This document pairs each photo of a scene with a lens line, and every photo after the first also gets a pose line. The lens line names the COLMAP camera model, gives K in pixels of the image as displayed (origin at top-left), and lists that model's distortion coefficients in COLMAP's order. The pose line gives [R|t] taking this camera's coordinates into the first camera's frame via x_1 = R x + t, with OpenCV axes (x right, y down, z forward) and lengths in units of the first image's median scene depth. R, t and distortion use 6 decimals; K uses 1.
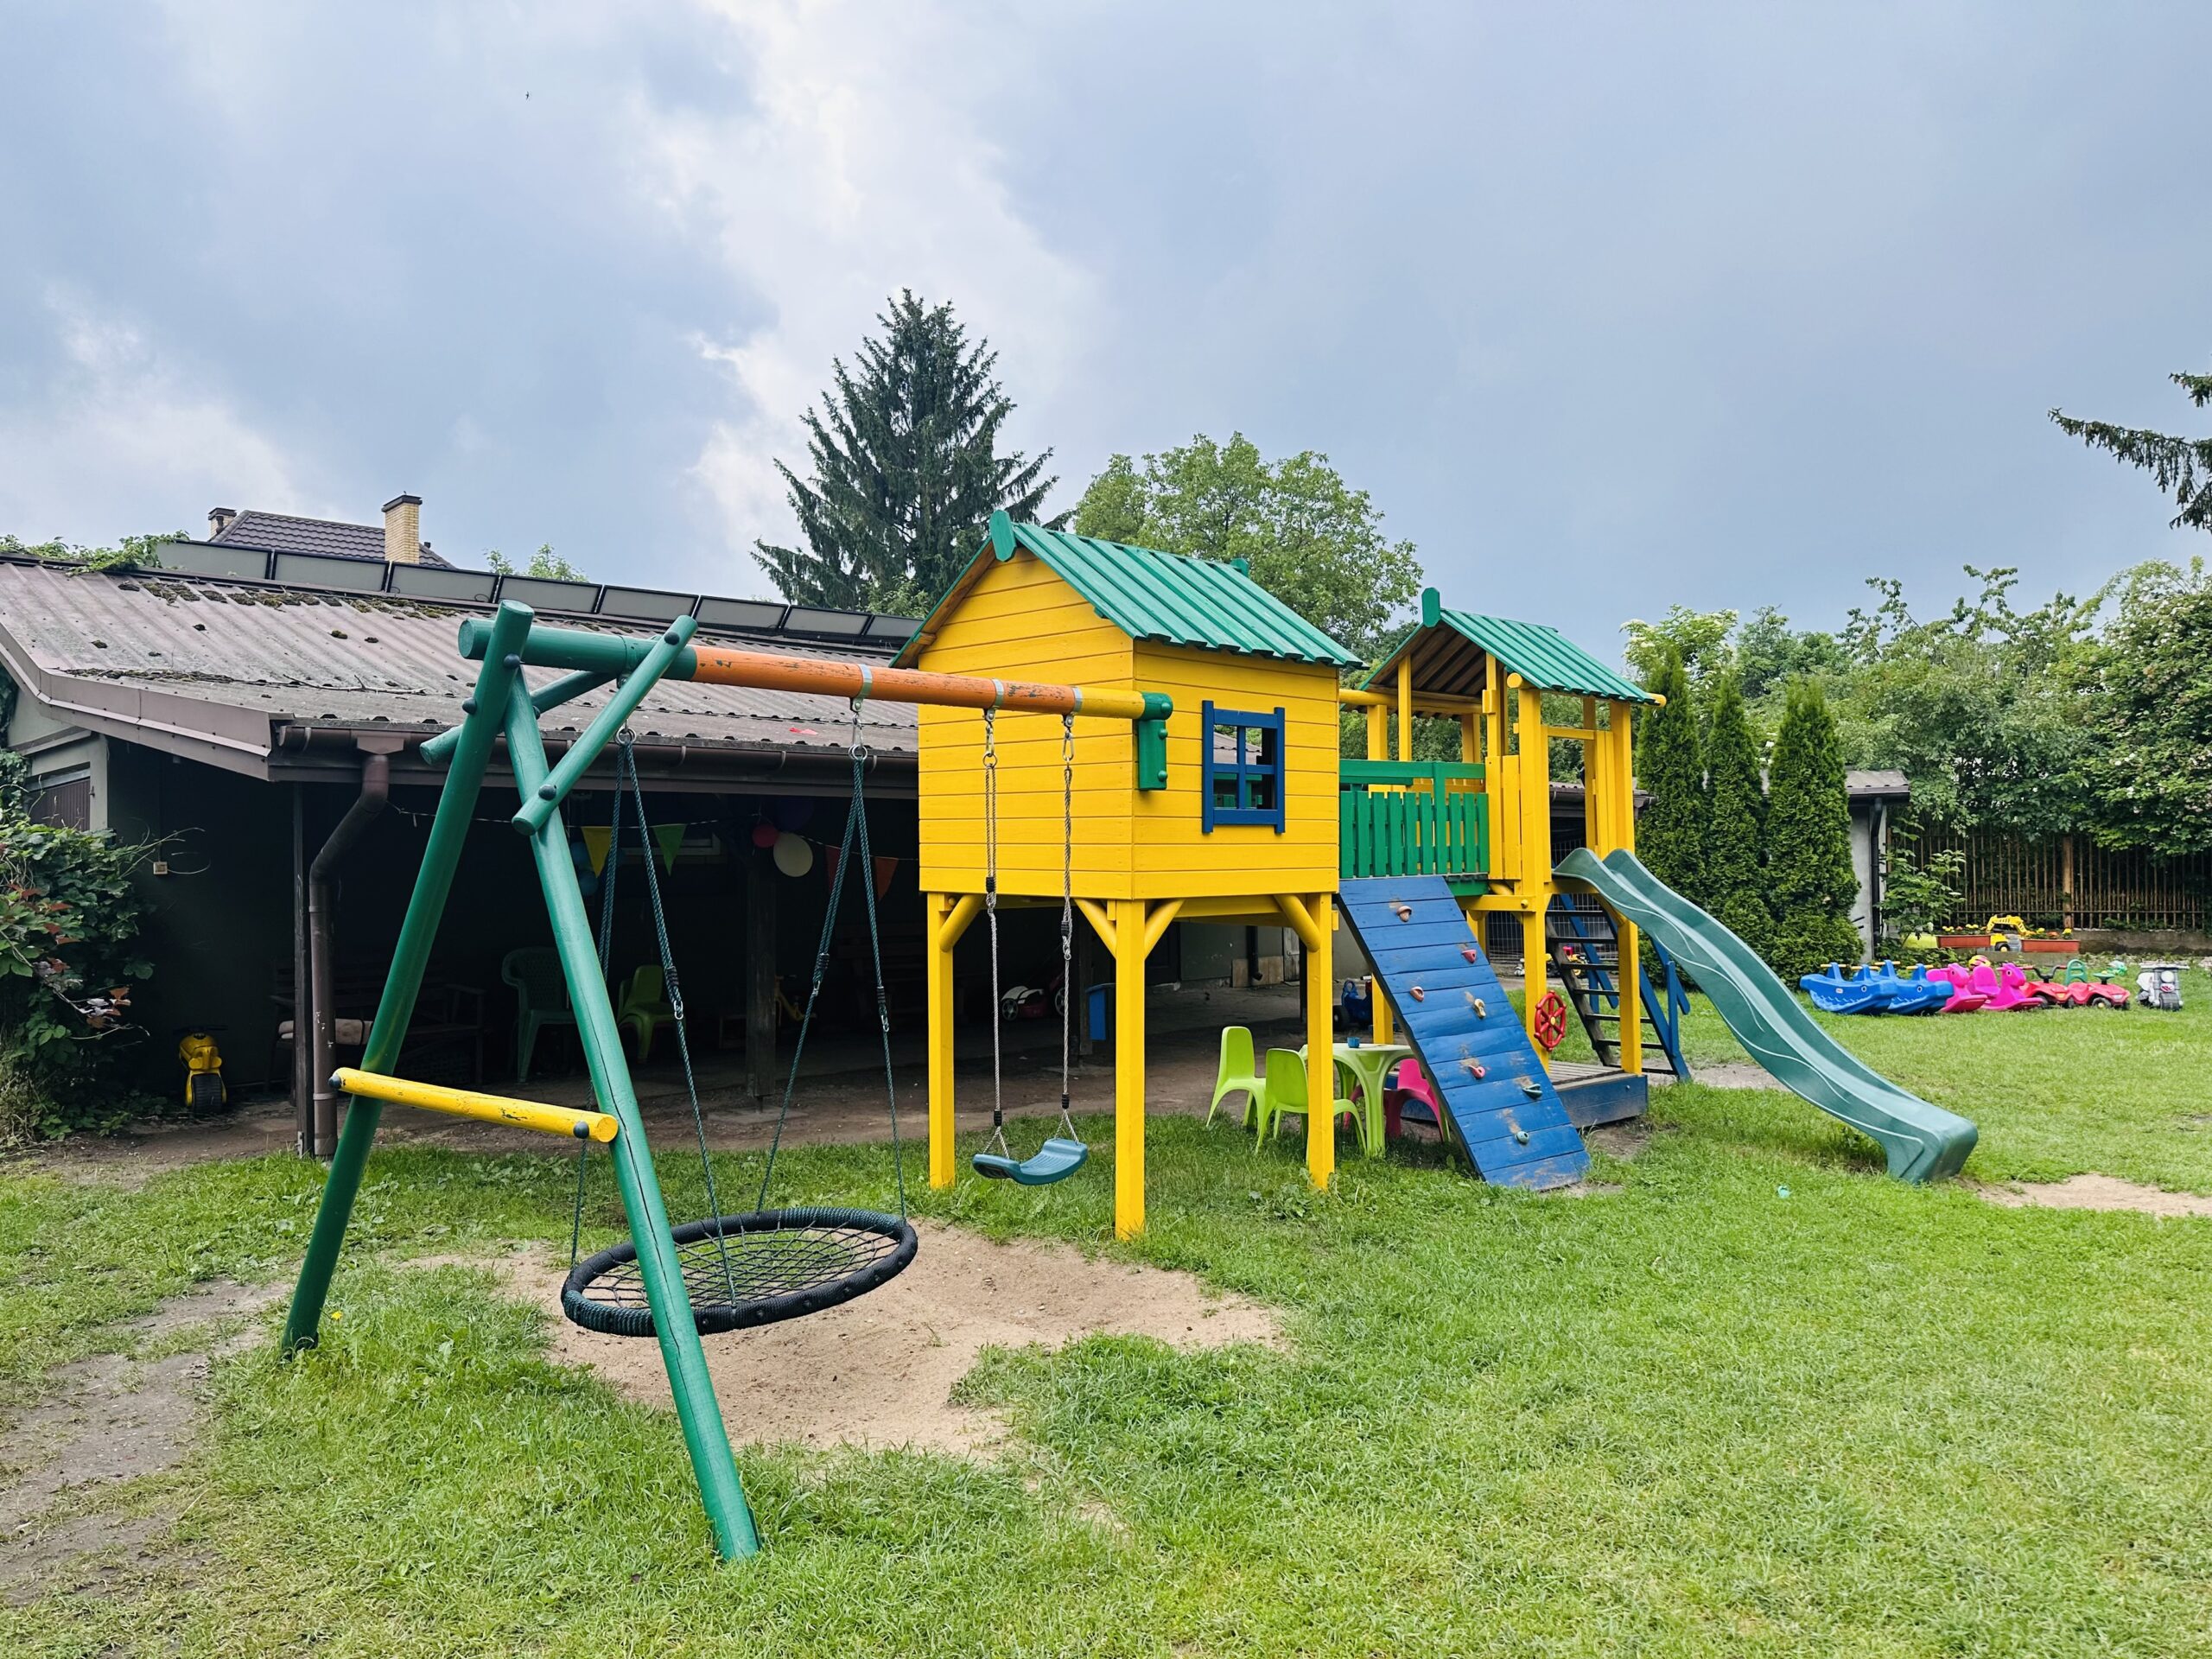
lens RADIAL K [[1577.5, 0, 1099.1], [0, 1577.5, 815.3], [0, 0, 1]] dist [0.020113, -0.006747]
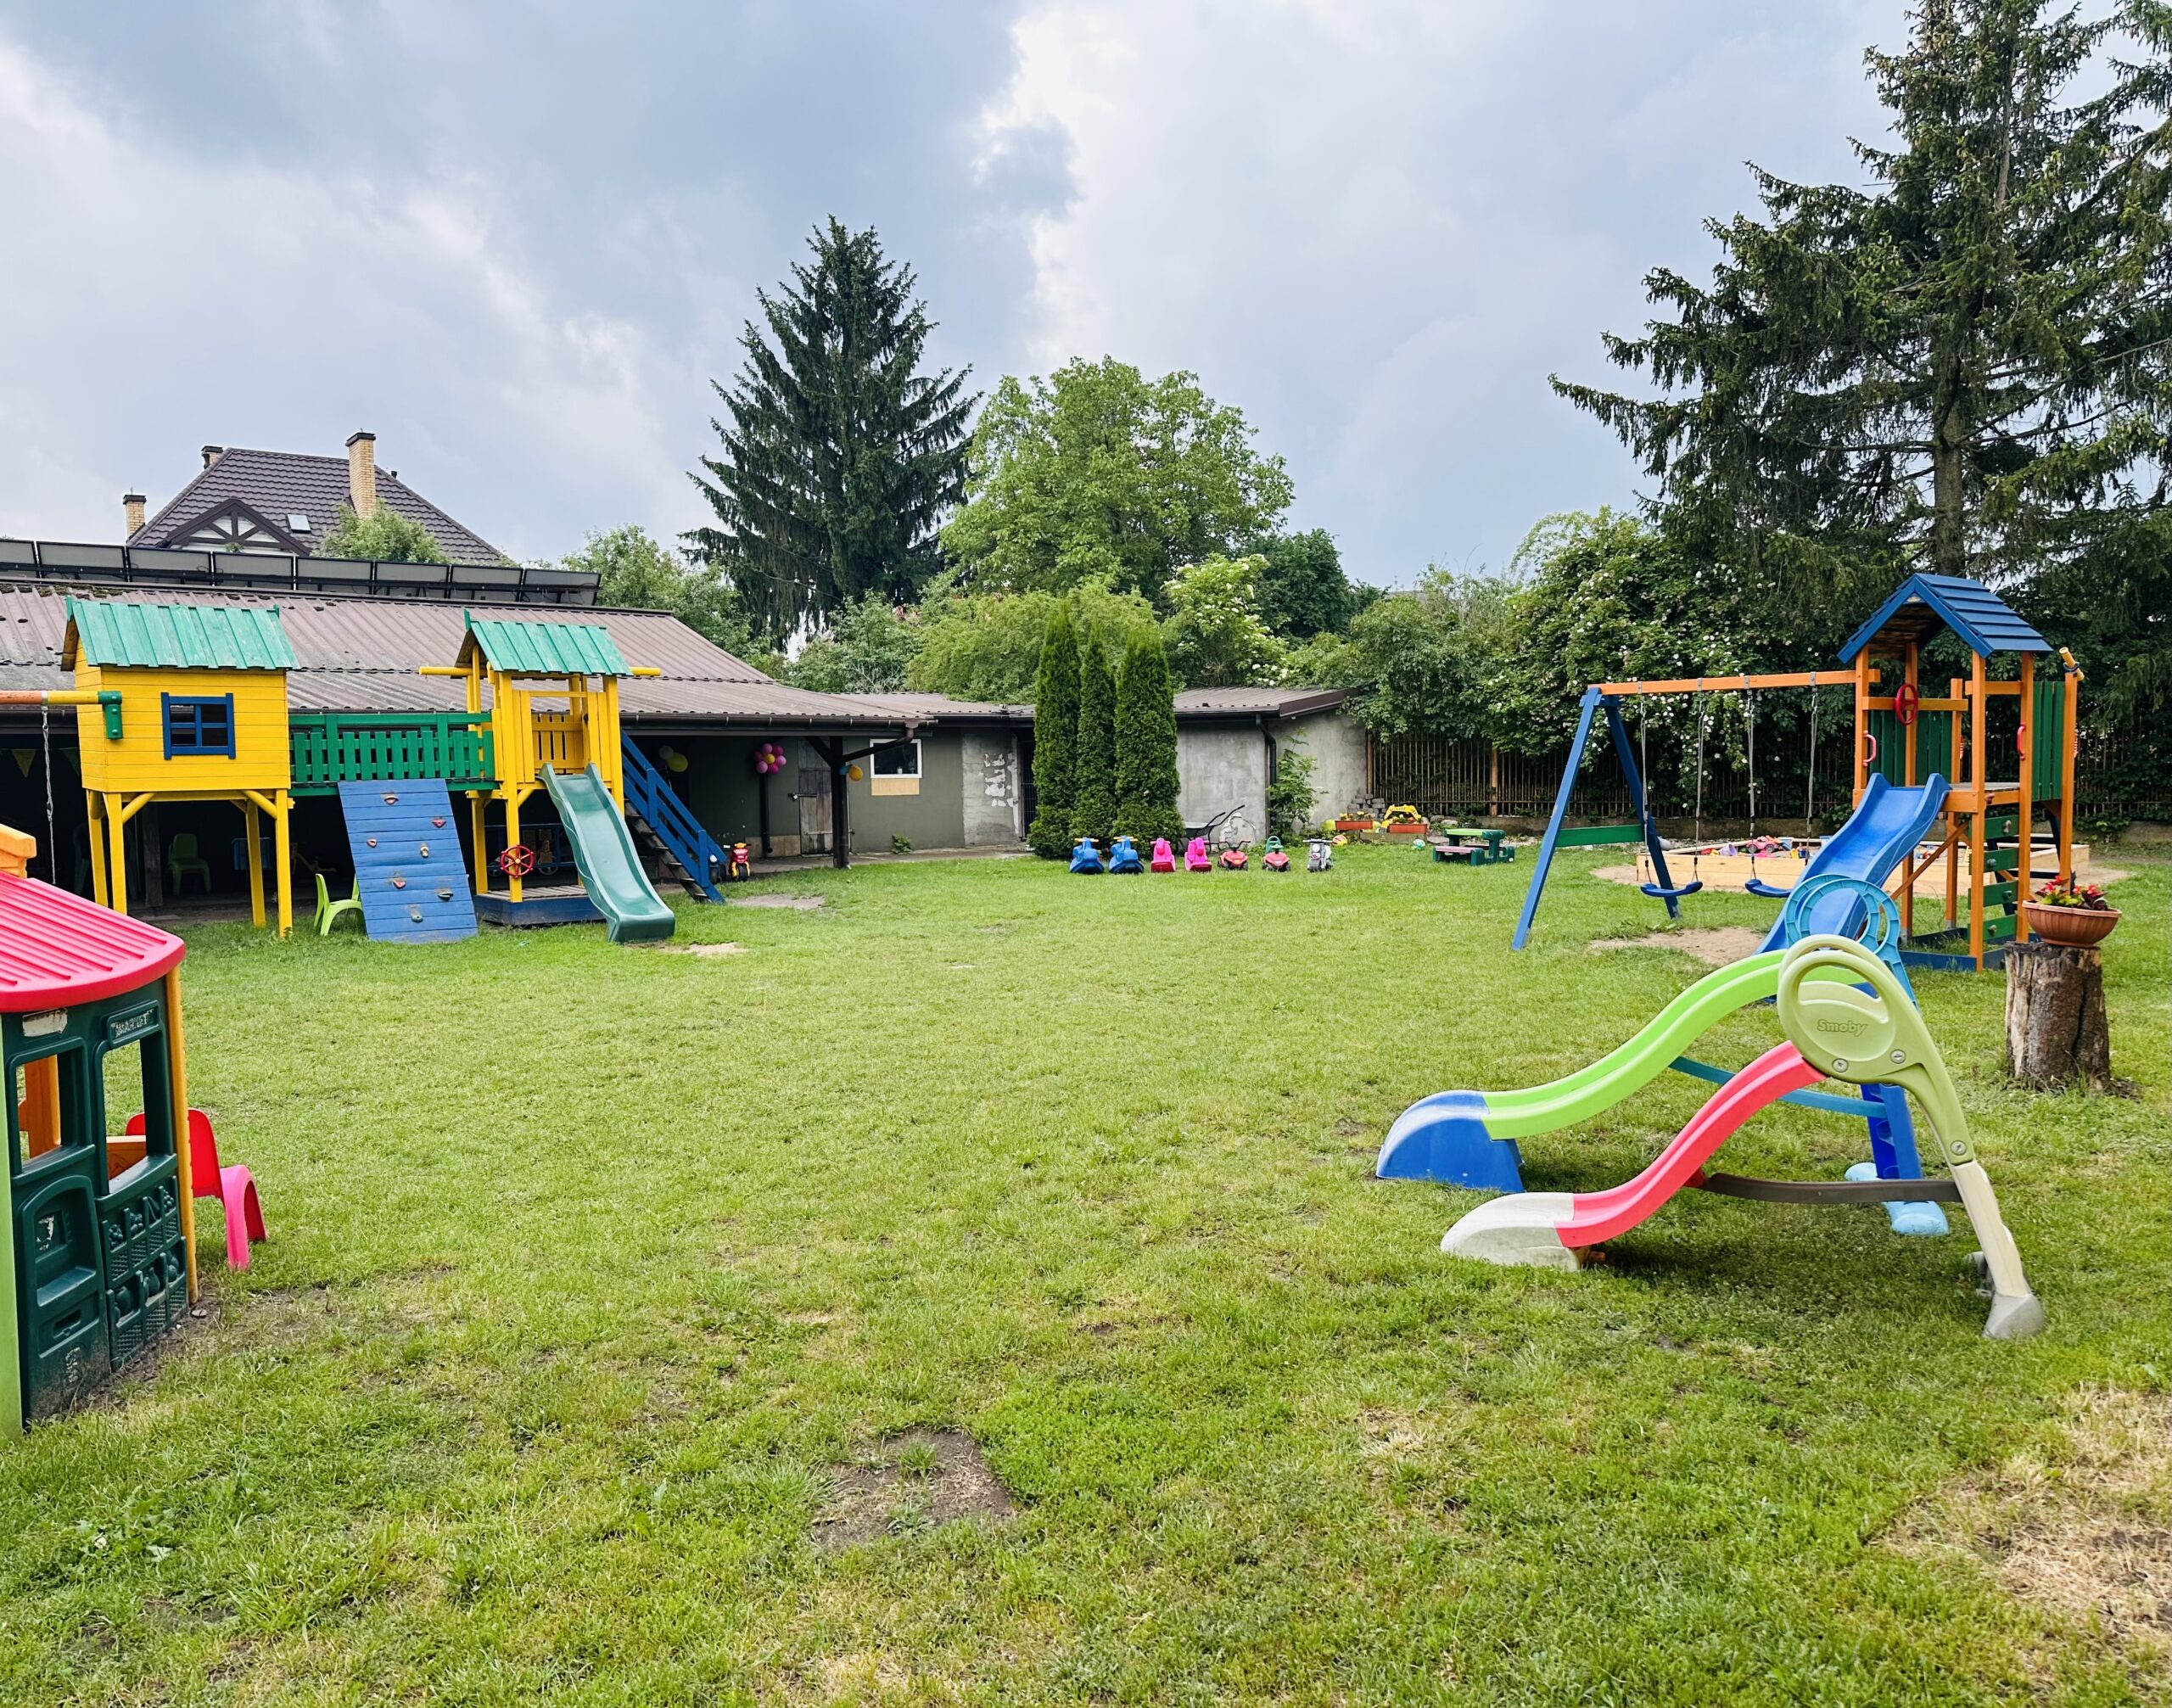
lens RADIAL K [[1623.4, 0, 1098.4], [0, 1623.4, 866.2], [0, 0, 1]] dist [0.000218, -0.001323]
pose [[0.996434, 0.003008, -0.084318, 0.170477], [0.005220, 0.995251, 0.097201, -0.005731], [0.084210, -0.097295, 0.991687, -0.114734]]
